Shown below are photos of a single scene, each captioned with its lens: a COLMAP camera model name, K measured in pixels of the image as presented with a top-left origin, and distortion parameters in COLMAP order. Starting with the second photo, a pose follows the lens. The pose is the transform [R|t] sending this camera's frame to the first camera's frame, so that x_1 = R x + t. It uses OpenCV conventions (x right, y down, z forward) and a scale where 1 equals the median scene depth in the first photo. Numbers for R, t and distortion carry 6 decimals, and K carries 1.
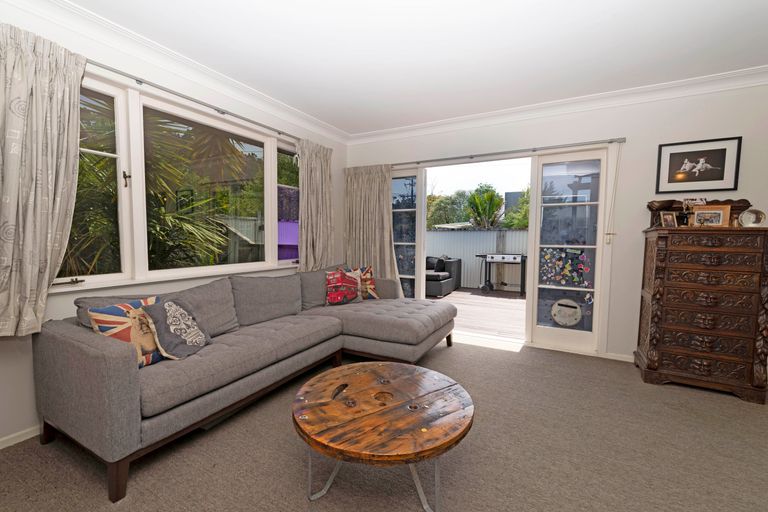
lens RADIAL K [[342.9, 0, 361.0], [0, 342.9, 256.9], [0, 0, 1]] dist [0.002288, 0.000761]
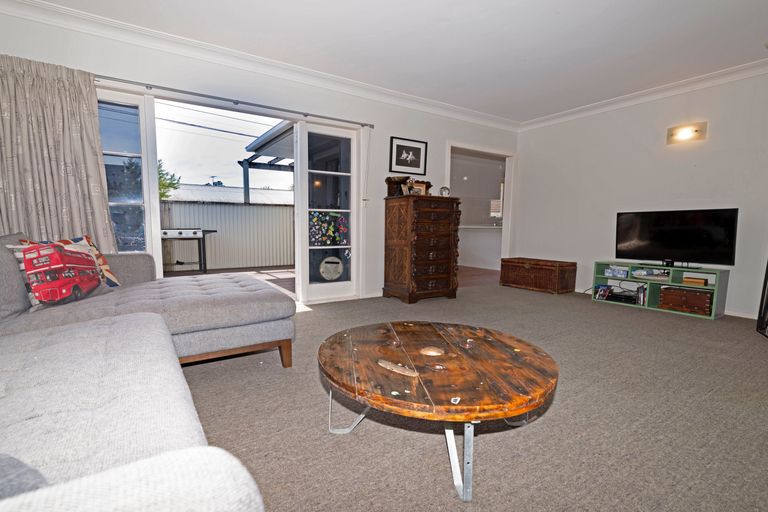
lens RADIAL K [[342.9, 0, 380.7], [0, 342.9, 256.0], [0, 0, 1]] dist [0.002288, 0.000761]
pose [[0.451081, -0.076031, 0.889239, -0.347199], [0.036212, 0.997103, 0.066885, 0.050952], [-0.891748, 0.002031, 0.452528, 0.340842]]
